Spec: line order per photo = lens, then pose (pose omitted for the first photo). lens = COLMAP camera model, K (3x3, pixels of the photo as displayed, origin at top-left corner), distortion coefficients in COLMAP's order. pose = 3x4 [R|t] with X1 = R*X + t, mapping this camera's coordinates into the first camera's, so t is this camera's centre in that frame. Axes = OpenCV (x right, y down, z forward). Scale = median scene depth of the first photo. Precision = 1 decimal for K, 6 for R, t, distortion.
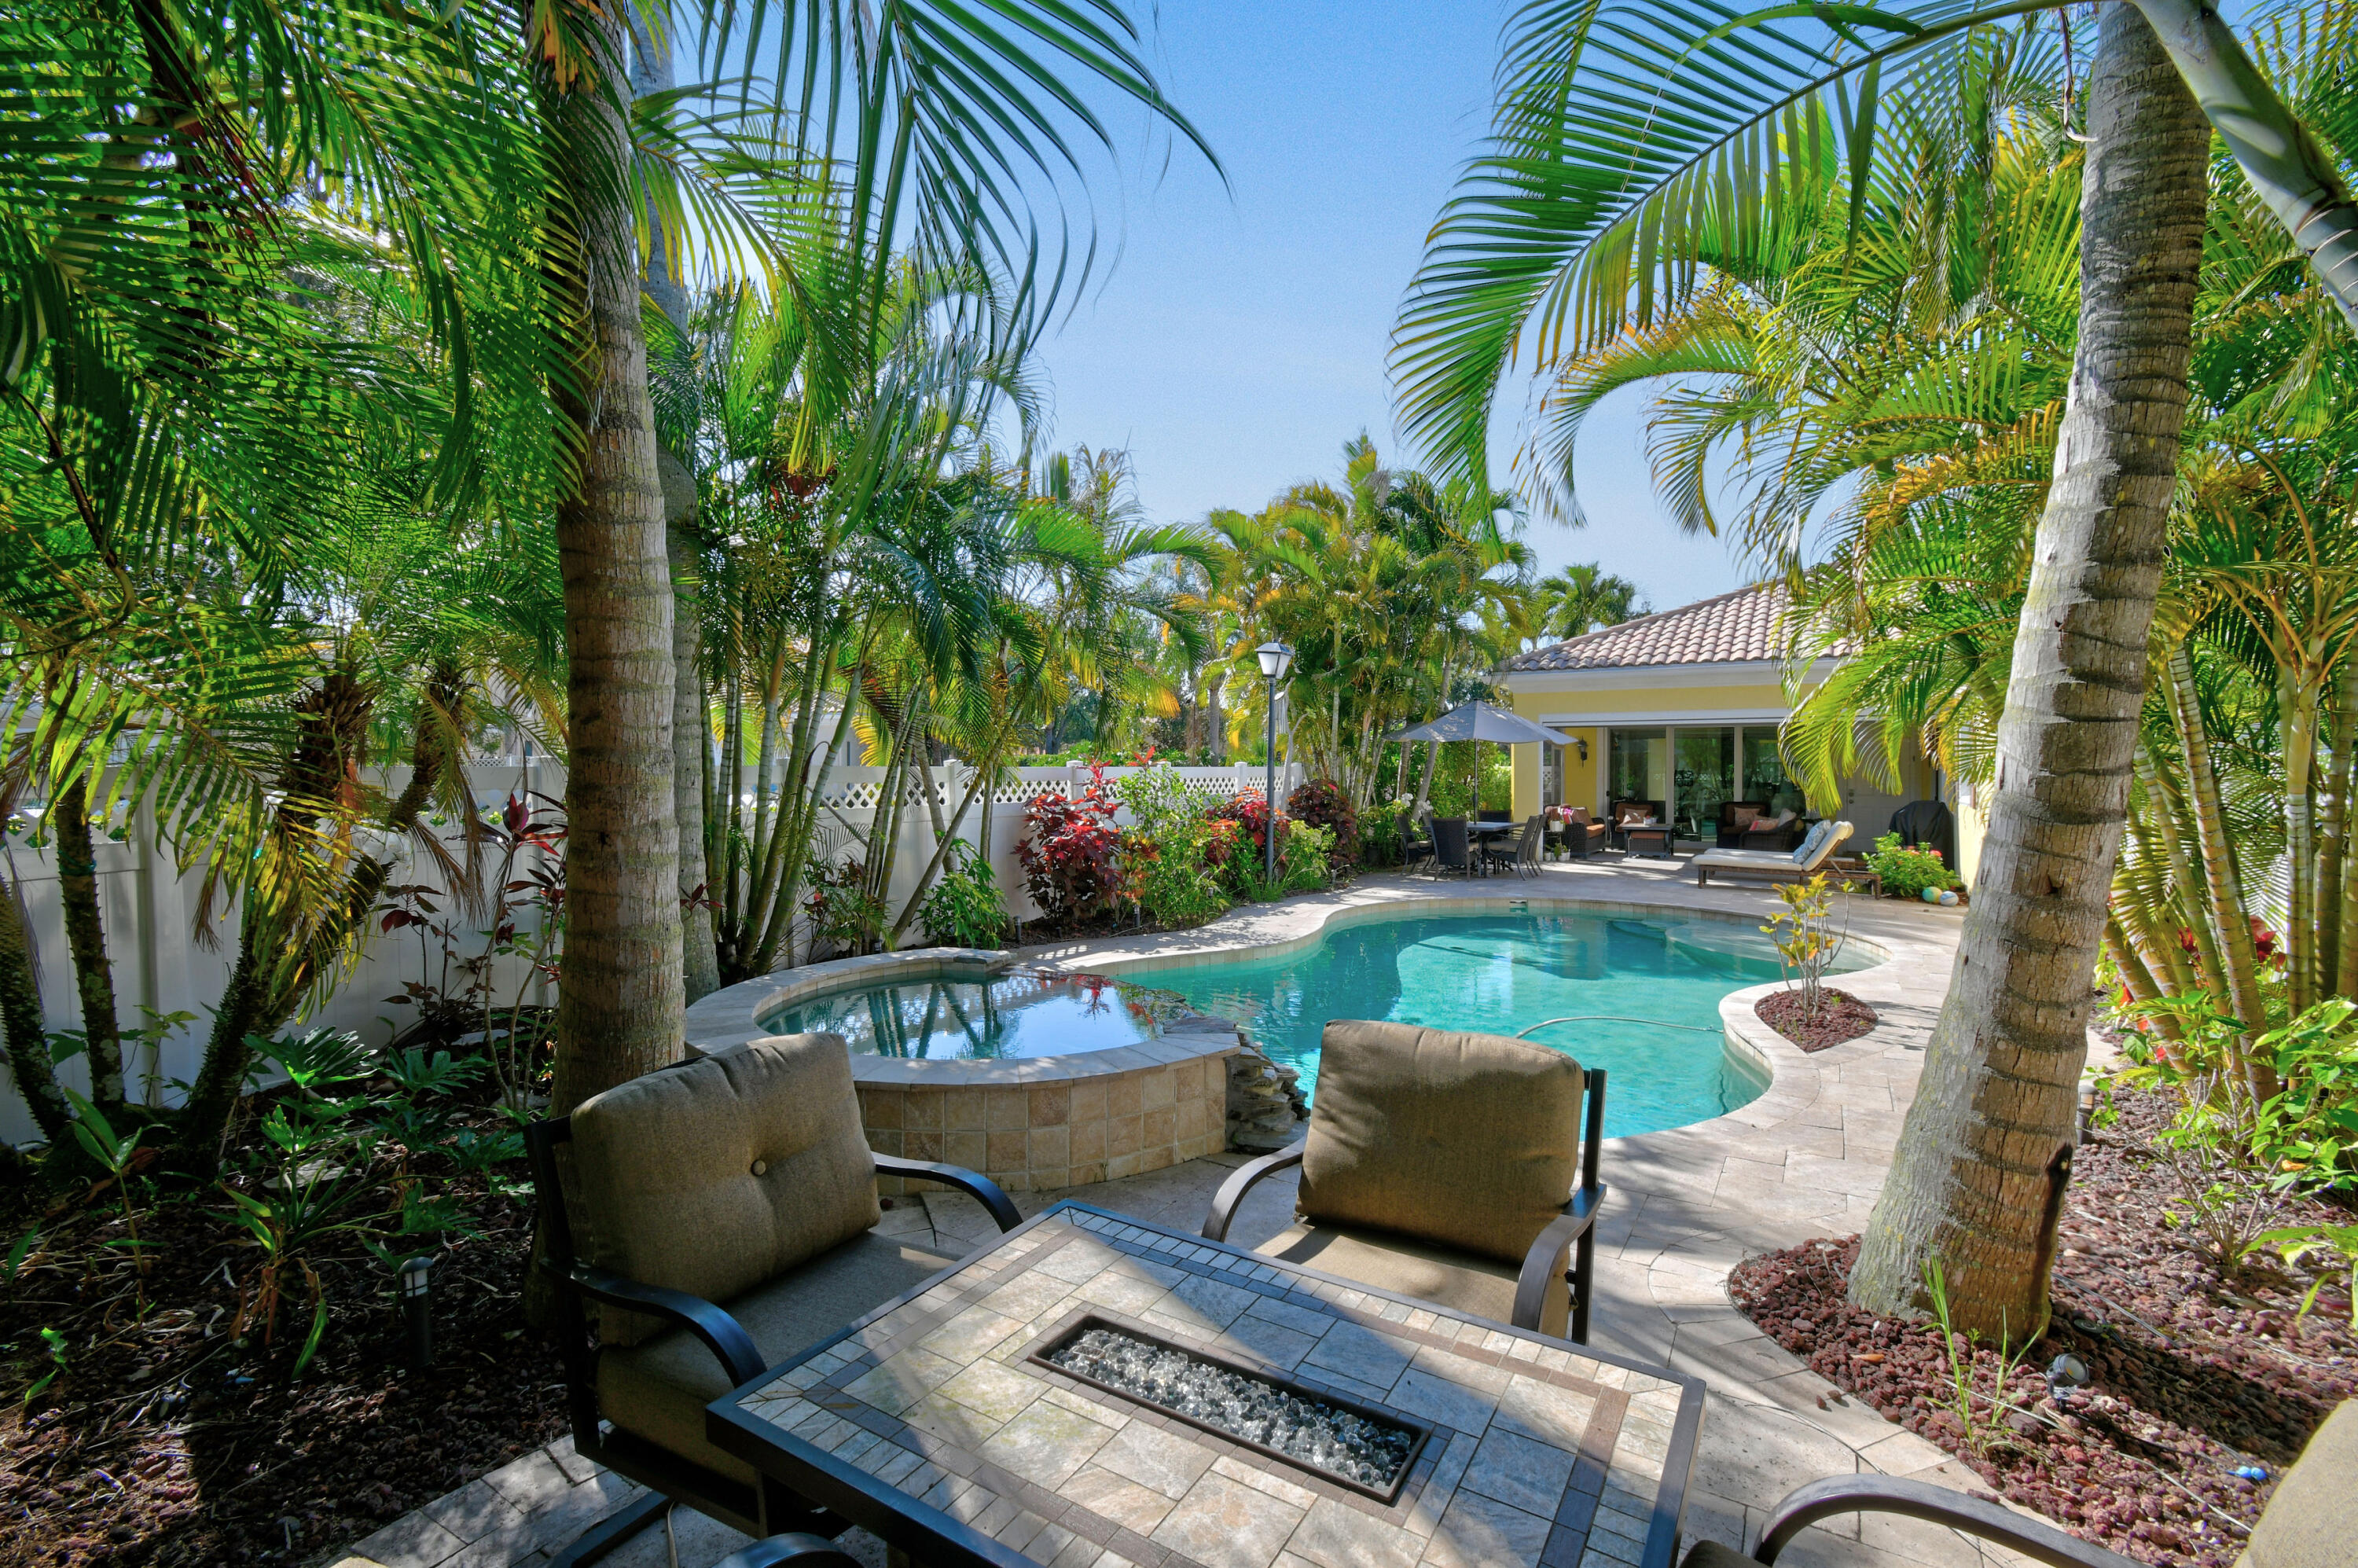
lens RADIAL K [[1028.9, 0, 1179.0], [0, 1028.9, 784.0], [0, 0, 1]] dist [0.003442, 0.000572]
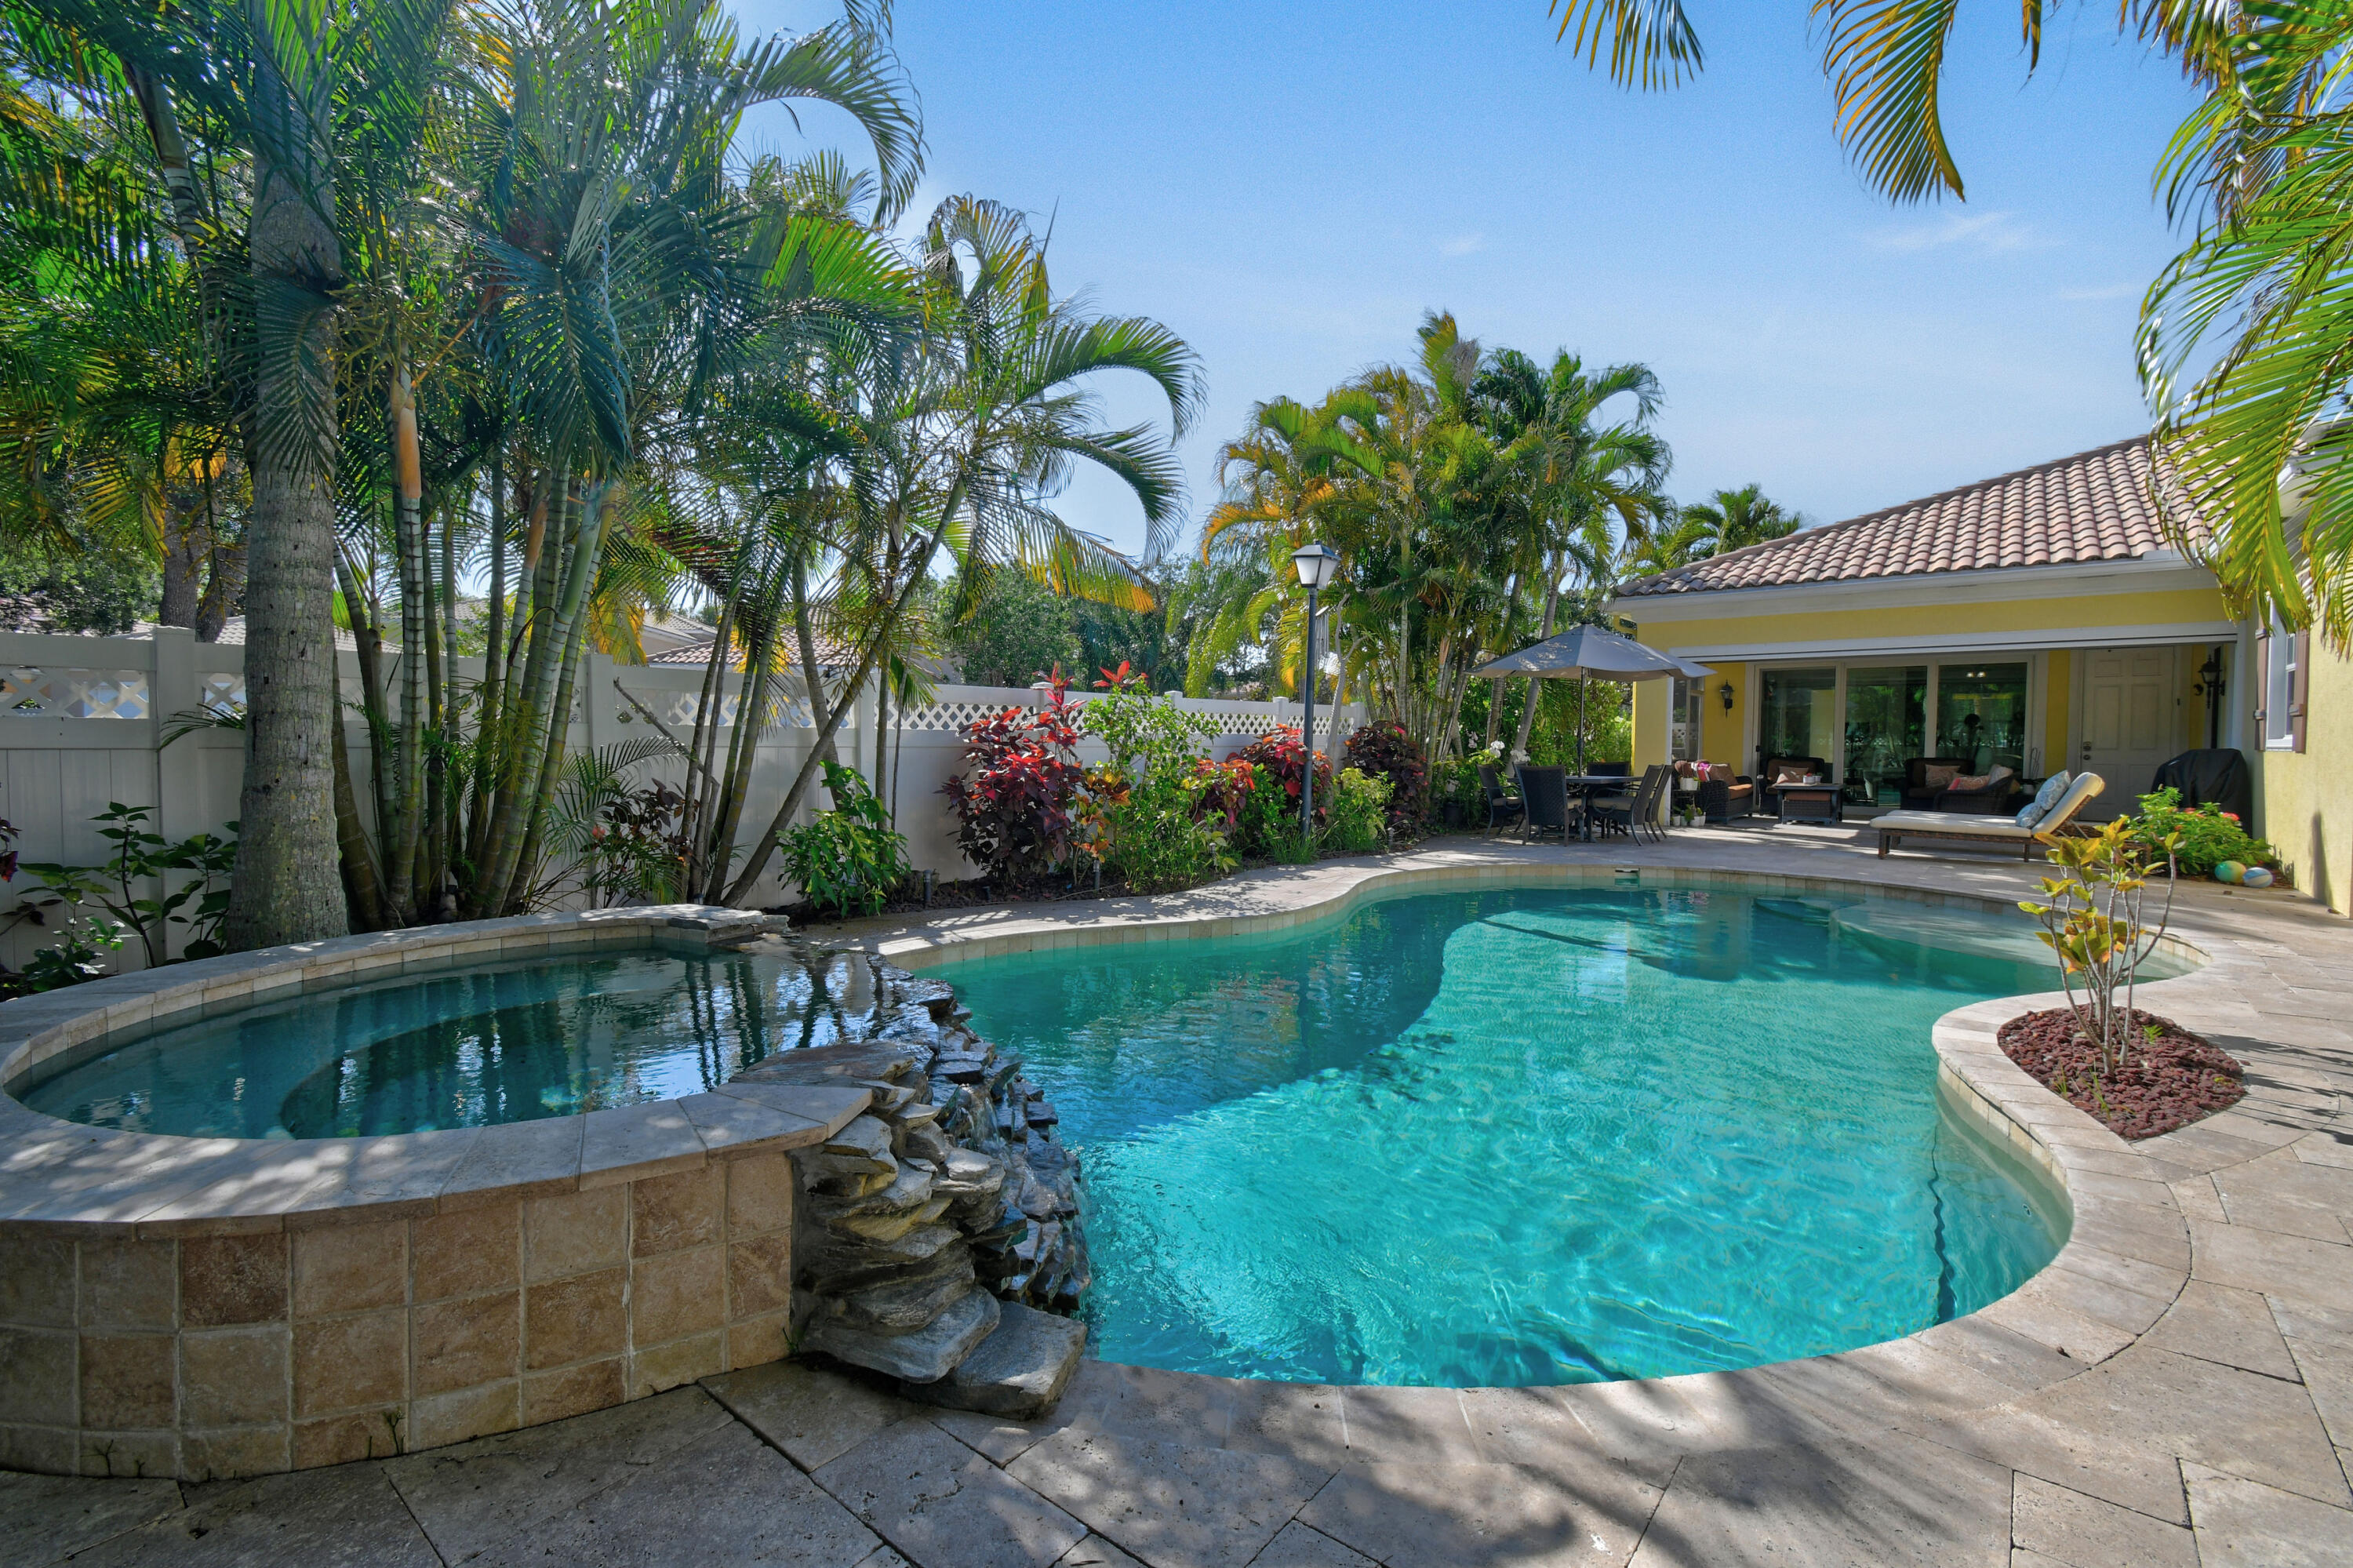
lens RADIAL K [[1017.0, 0, 1167.4], [0, 1017.0, 792.8], [0, 0, 1]] dist [0.002389, -0.000539]
pose [[0.990908, 0.009165, -0.134231, 0.080324], [-0.004696, 0.999425, 0.033579, 0.028569], [0.134461, -0.032643, 0.990381, 0.178038]]
